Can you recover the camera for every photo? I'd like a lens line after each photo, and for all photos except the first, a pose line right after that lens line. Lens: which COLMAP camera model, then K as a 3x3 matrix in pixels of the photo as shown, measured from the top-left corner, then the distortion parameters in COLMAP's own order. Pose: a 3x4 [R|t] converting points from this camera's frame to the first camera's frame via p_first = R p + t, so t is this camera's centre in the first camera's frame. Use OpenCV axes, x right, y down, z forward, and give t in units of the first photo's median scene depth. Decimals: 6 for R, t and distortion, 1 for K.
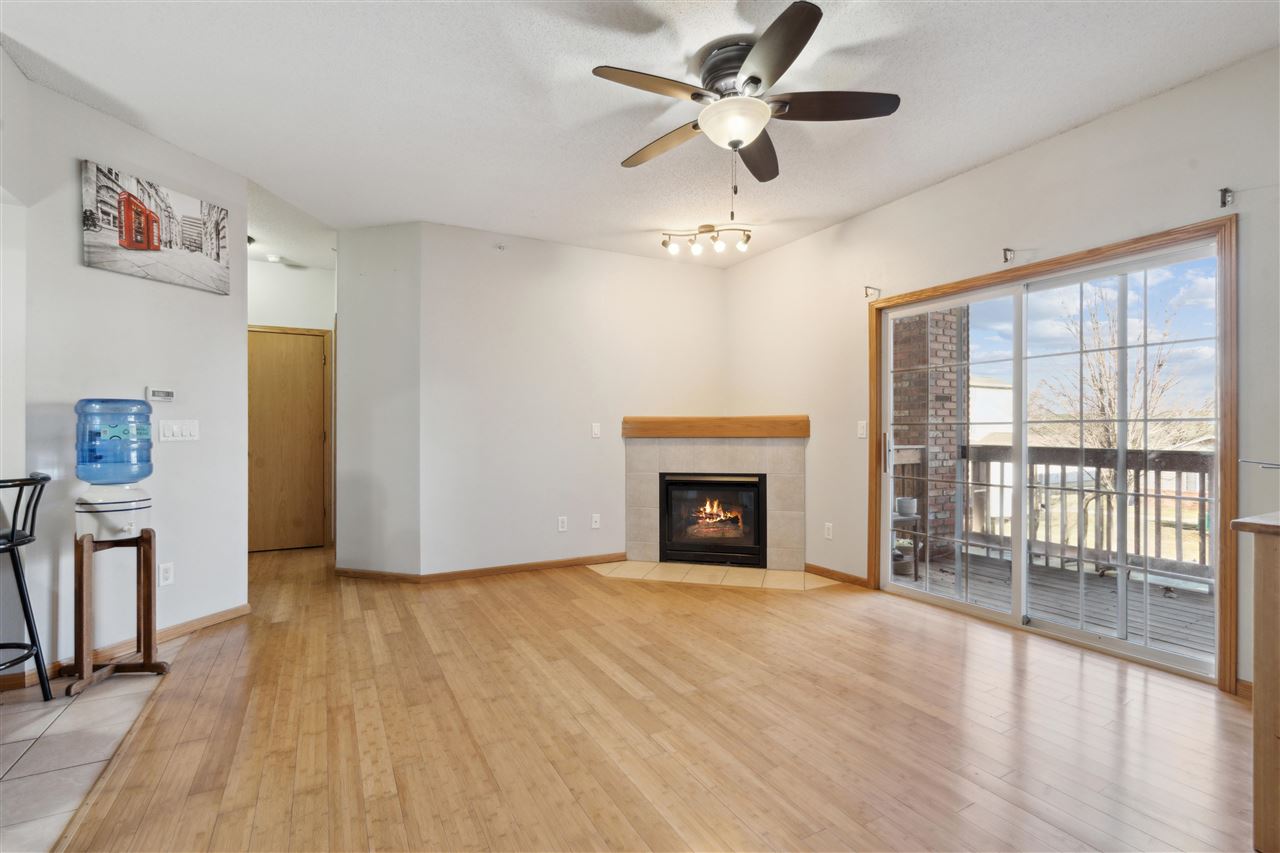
lens RADIAL K [[579.3, 0, 647.8], [0, 579.3, 428.8], [0, 0, 1]] dist [-0.000409, 0.000402]
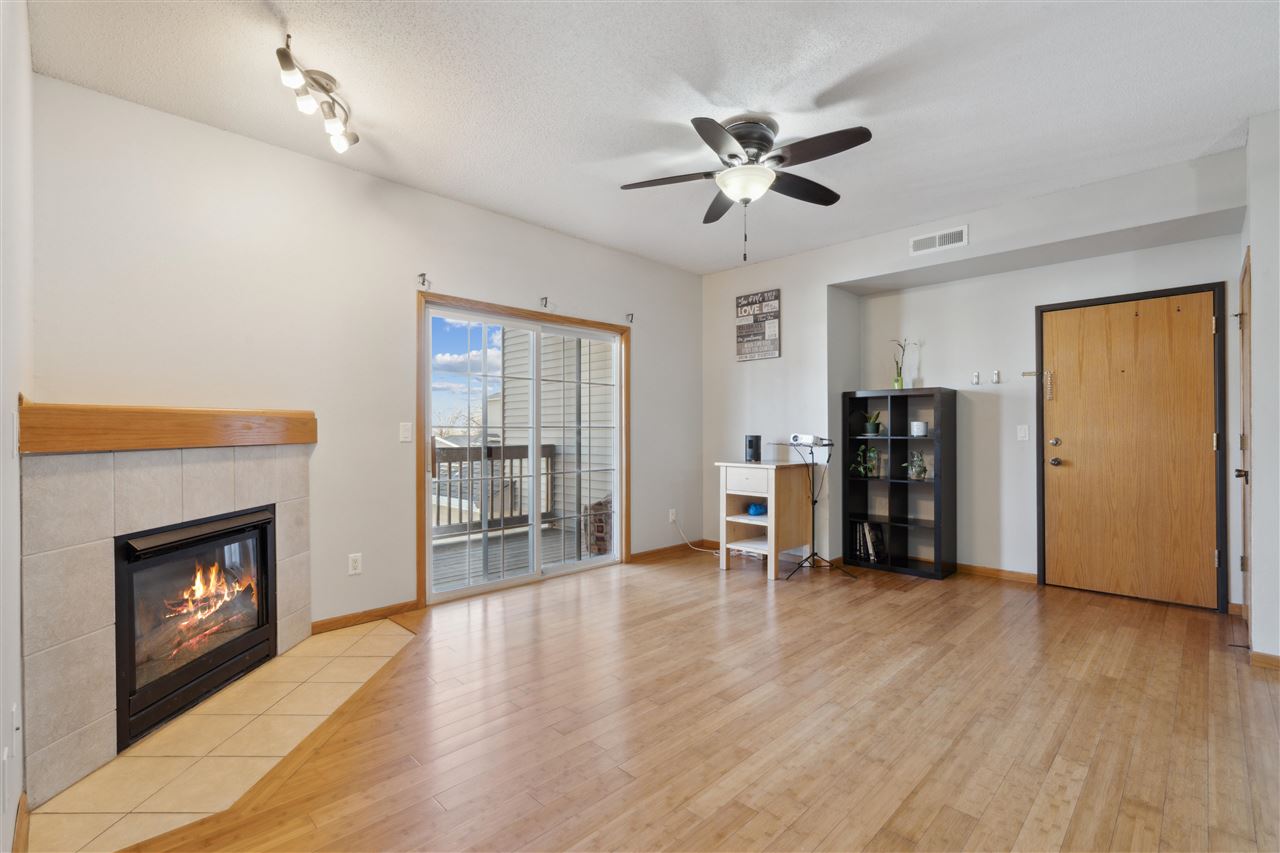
lens RADIAL K [[571.4, 0, 637.5], [0, 571.4, 438.4], [0, 0, 1]] dist [-0.002714, -0.000265]
pose [[-0.271119, -0.005783, 0.962528, -0.564017], [-0.002109, 0.999983, 0.005414, 0.005299], [-0.962543, -0.000562, -0.271127, 0.923563]]
